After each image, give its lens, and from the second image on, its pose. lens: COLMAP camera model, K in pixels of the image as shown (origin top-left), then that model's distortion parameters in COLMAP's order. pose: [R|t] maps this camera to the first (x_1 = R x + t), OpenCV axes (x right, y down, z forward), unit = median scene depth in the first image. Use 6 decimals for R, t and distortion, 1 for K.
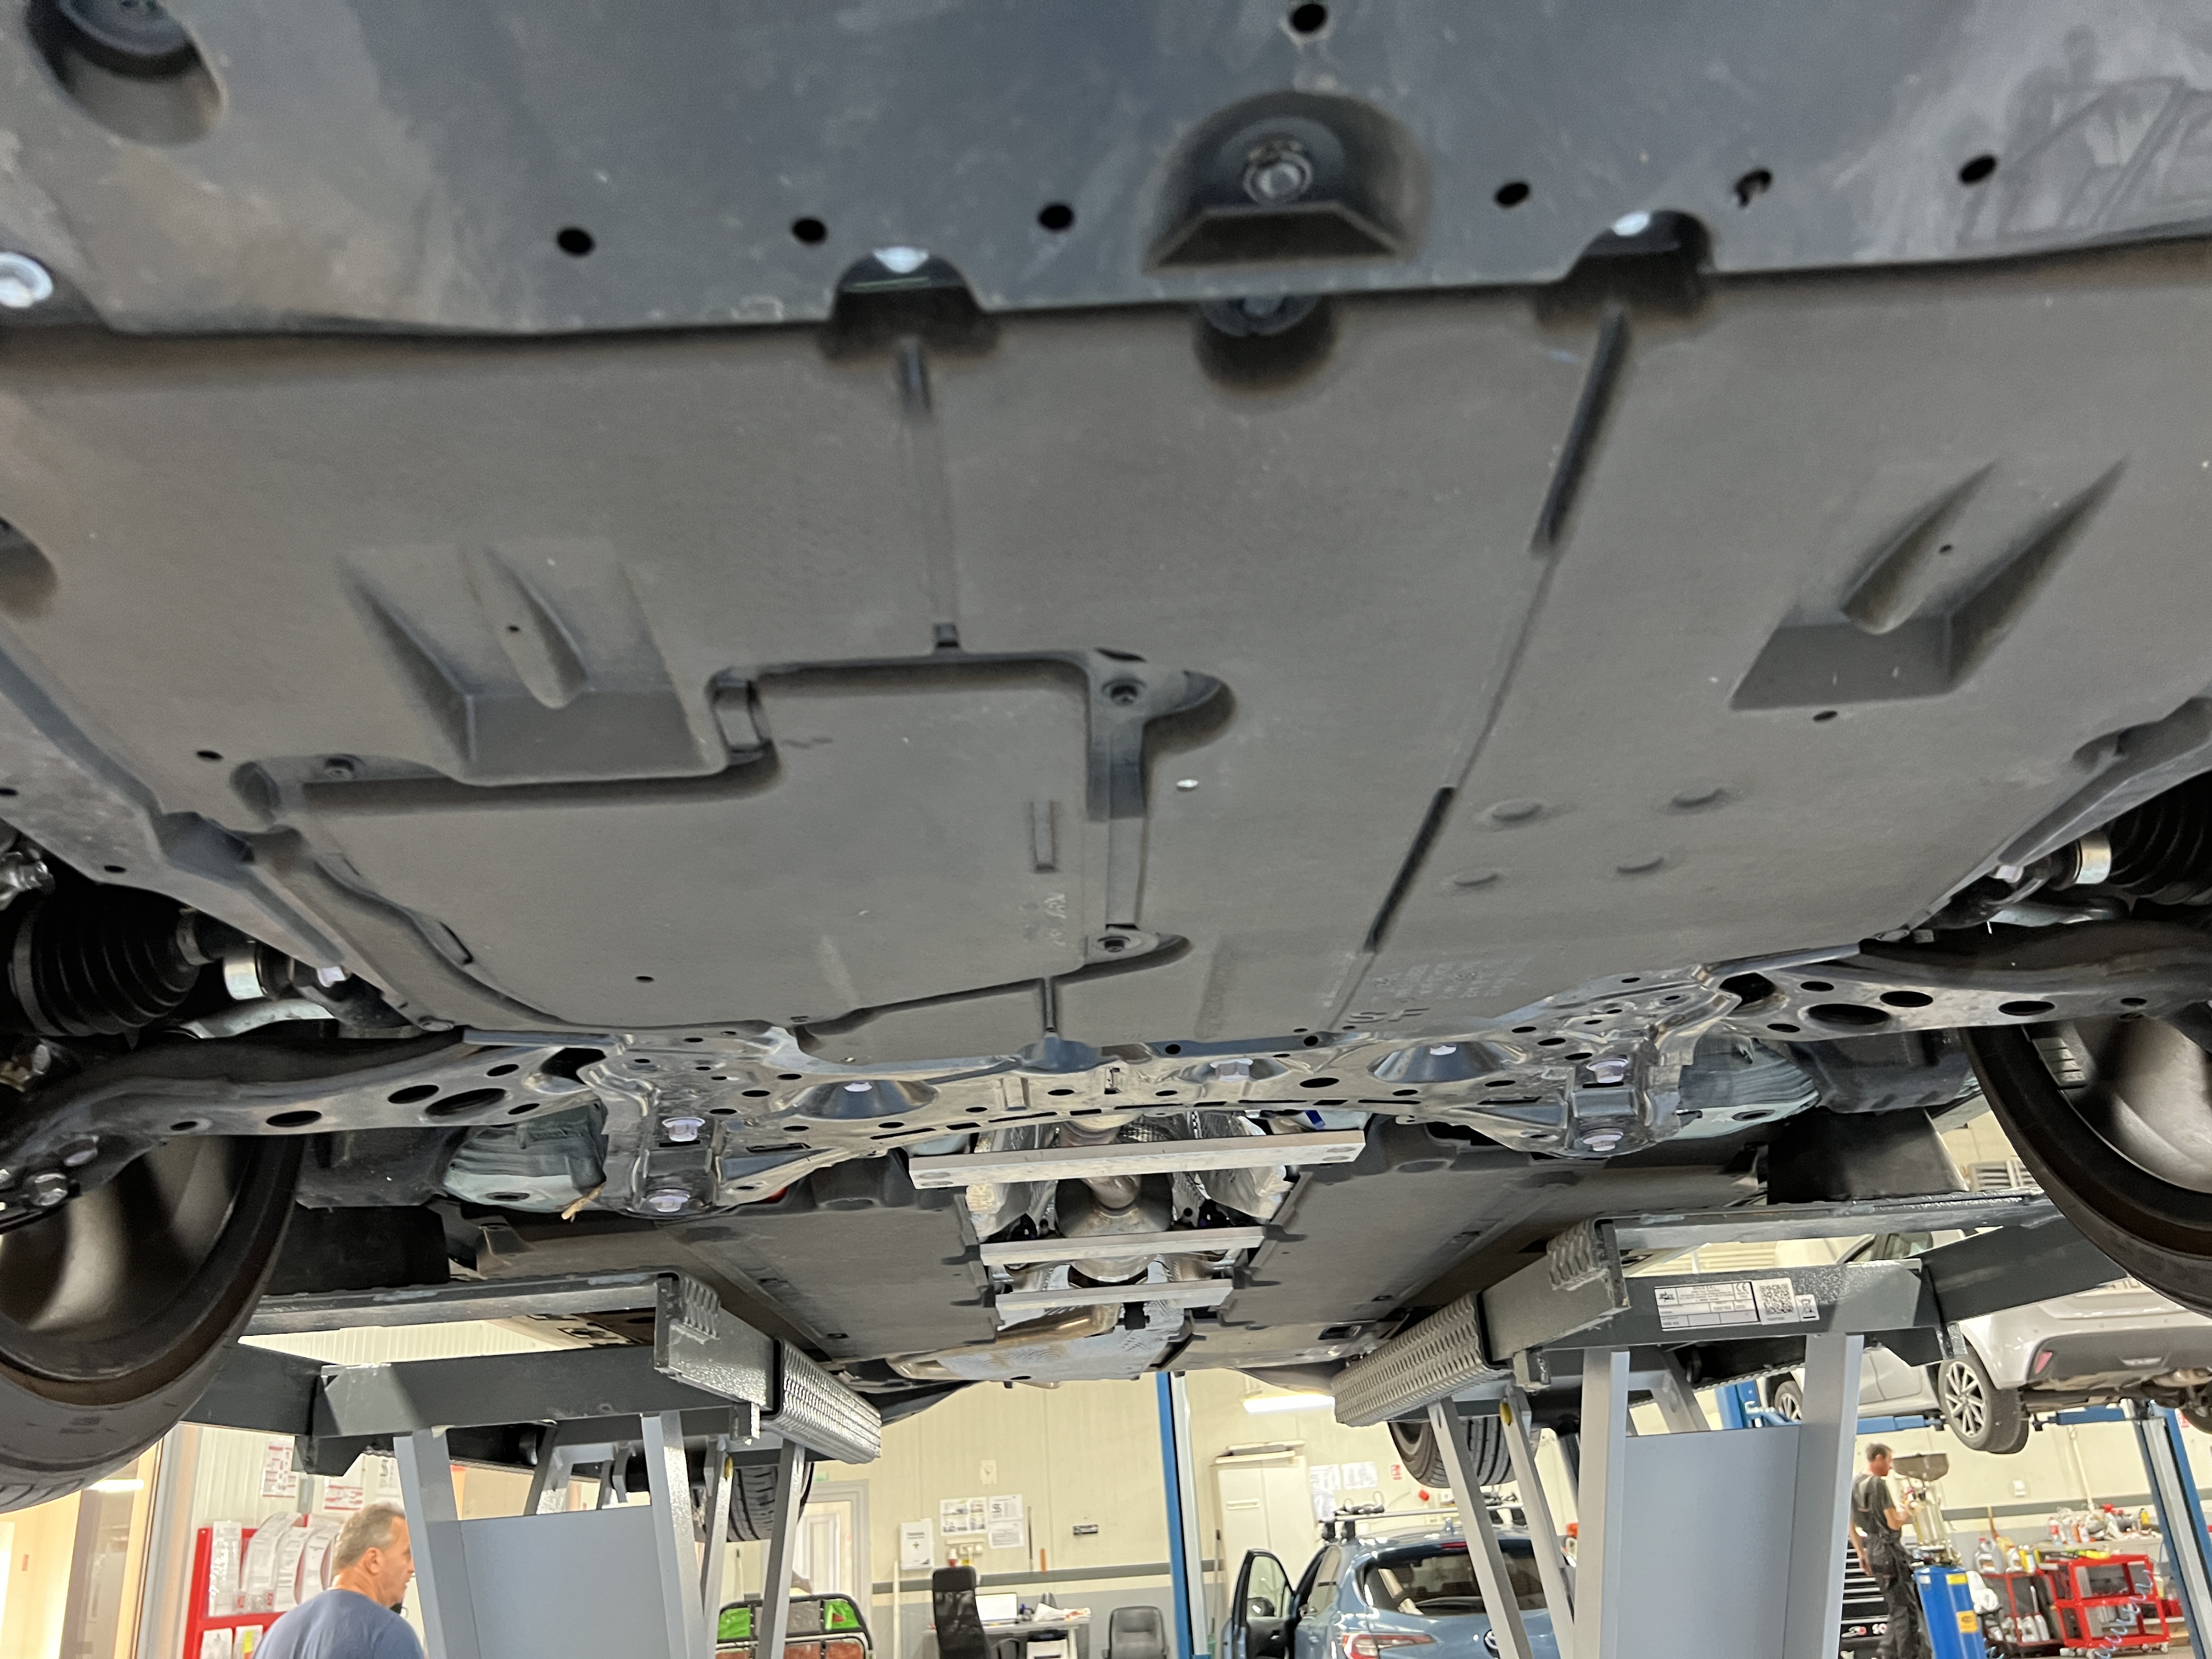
lens RADIAL K [[1676.0, 0, 1106.0], [0, 1676.0, 829.5], [0, 0, 1]] dist [0.063788, -0.077195]
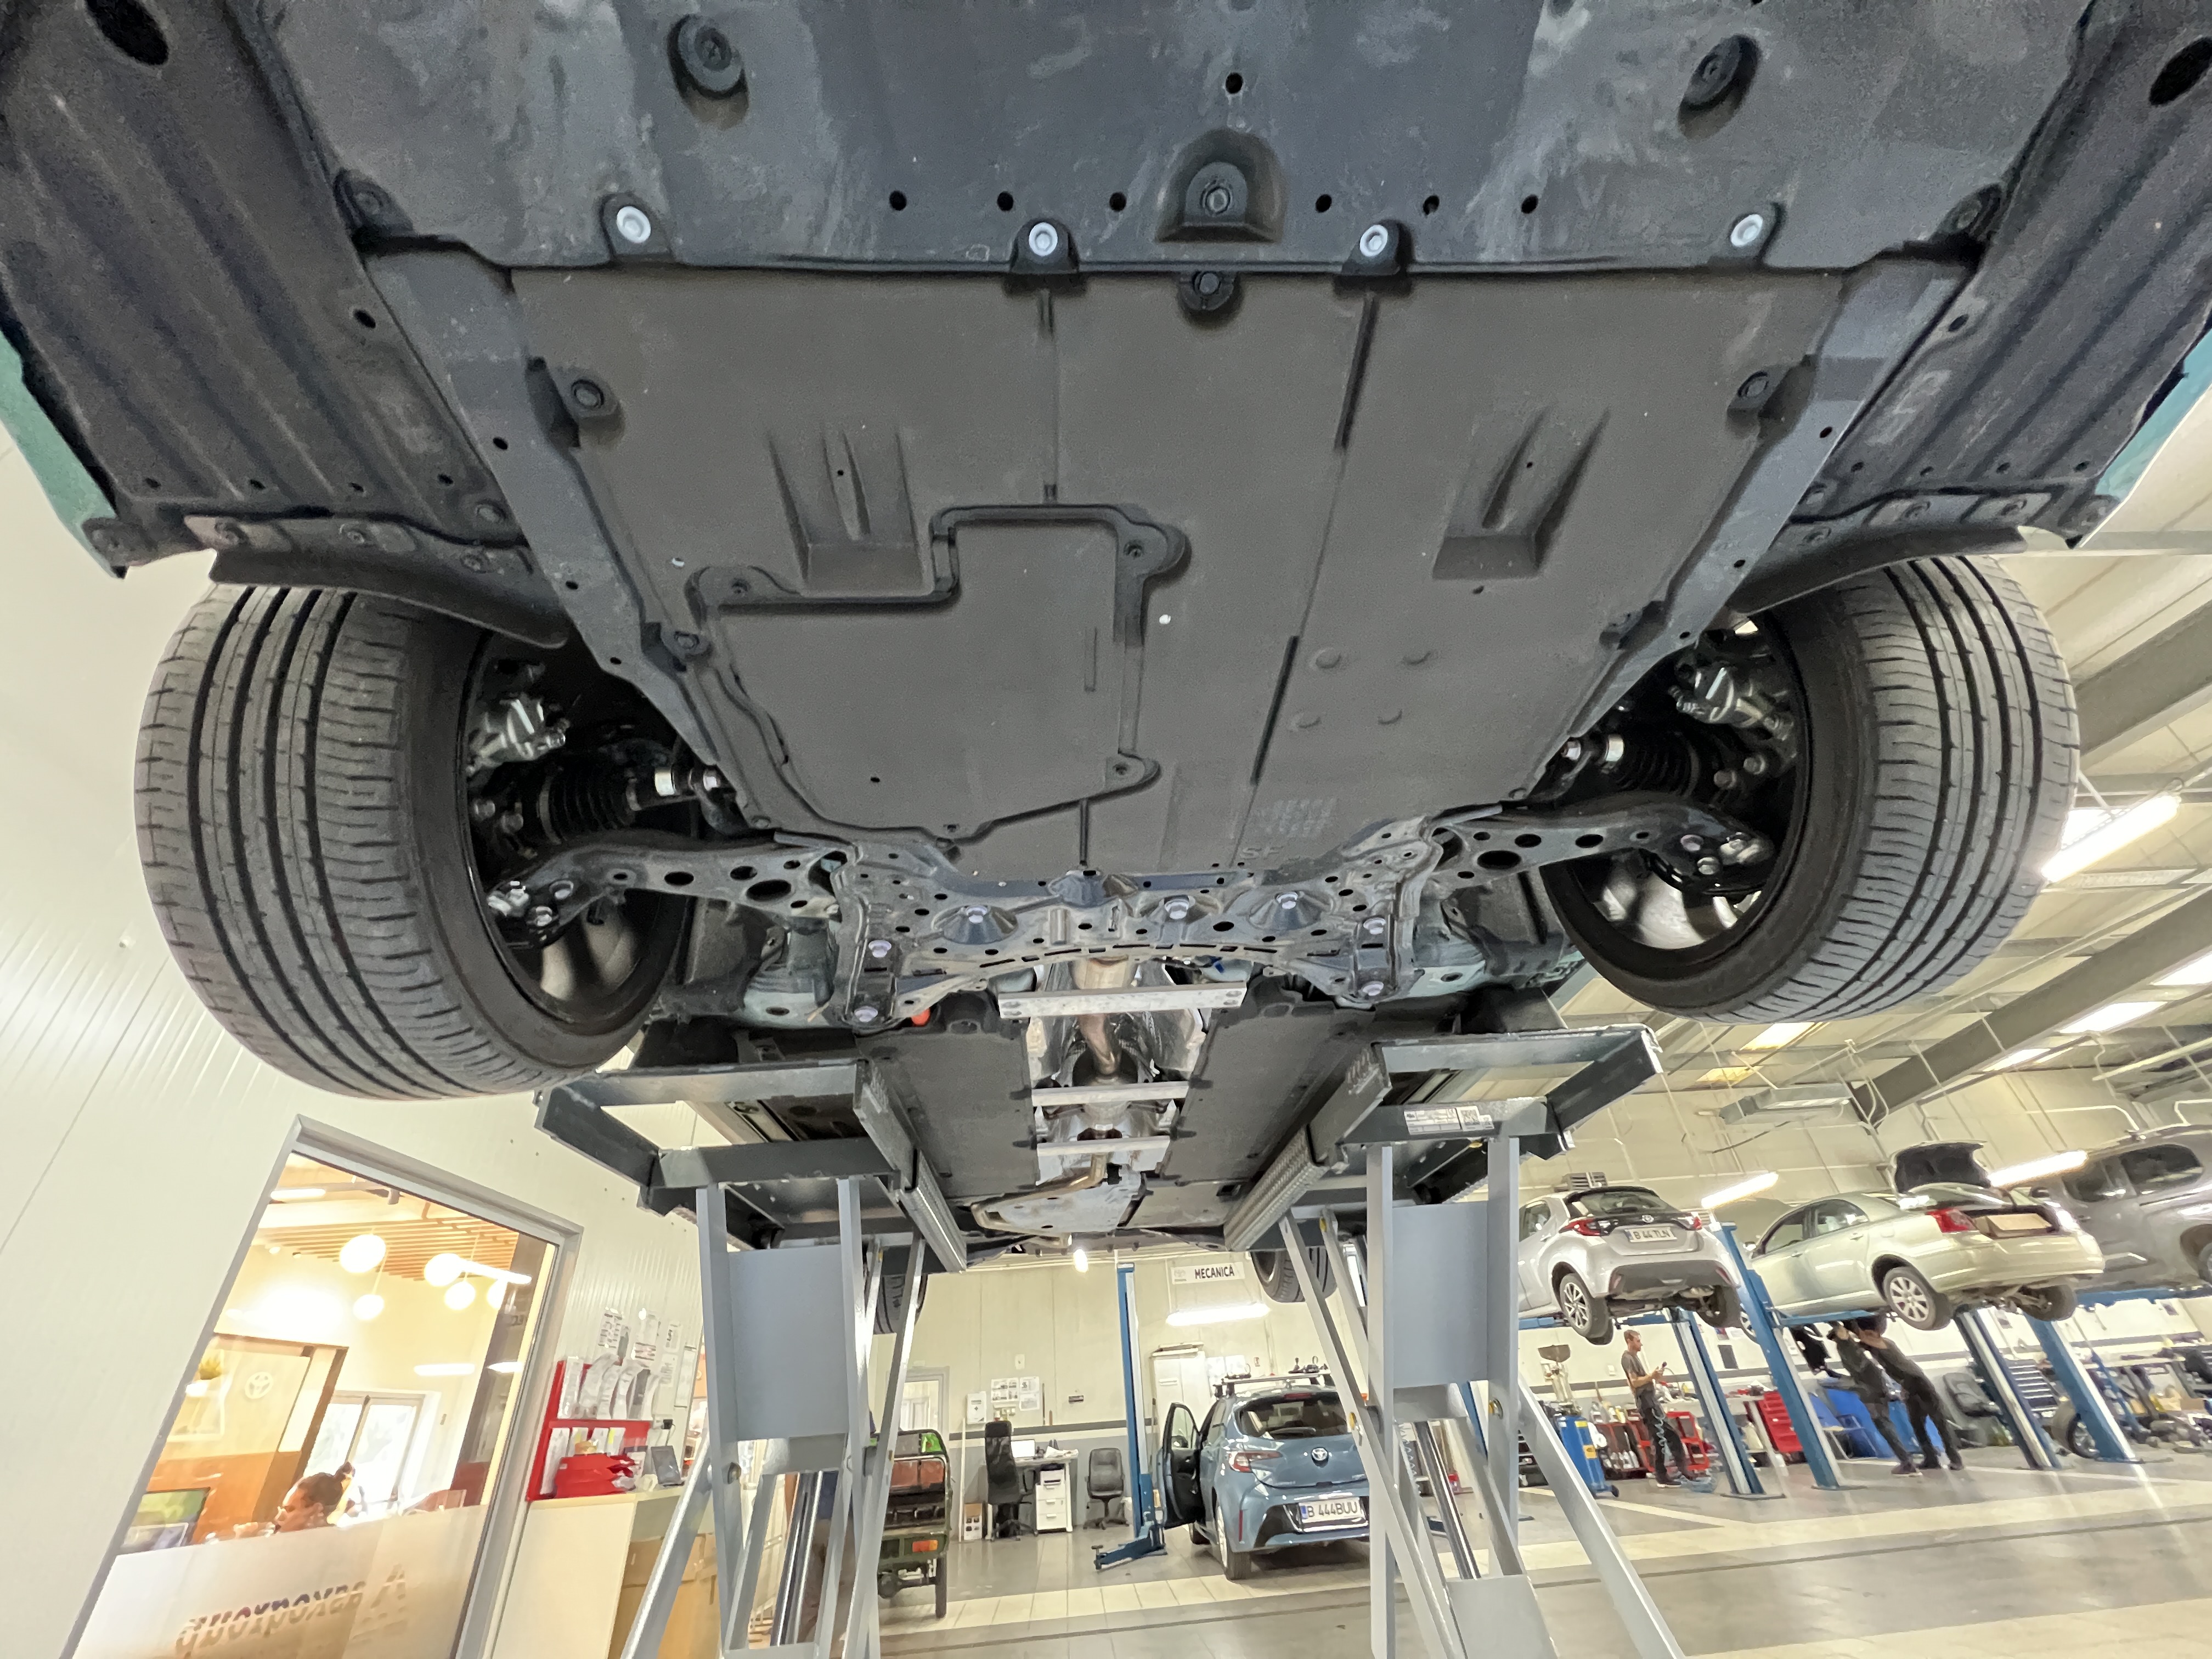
lens RADIAL K [[890.6, 0, 1111.7], [0, 890.6, 822.6], [0, 0, 1]] dist [-0.000073, 0.000088]
pose [[0.999699, 0.011168, 0.021829, -0.014690], [-0.006493, 0.979051, -0.203511, 0.180851], [-0.023645, 0.203308, 0.978829, 0.008835]]
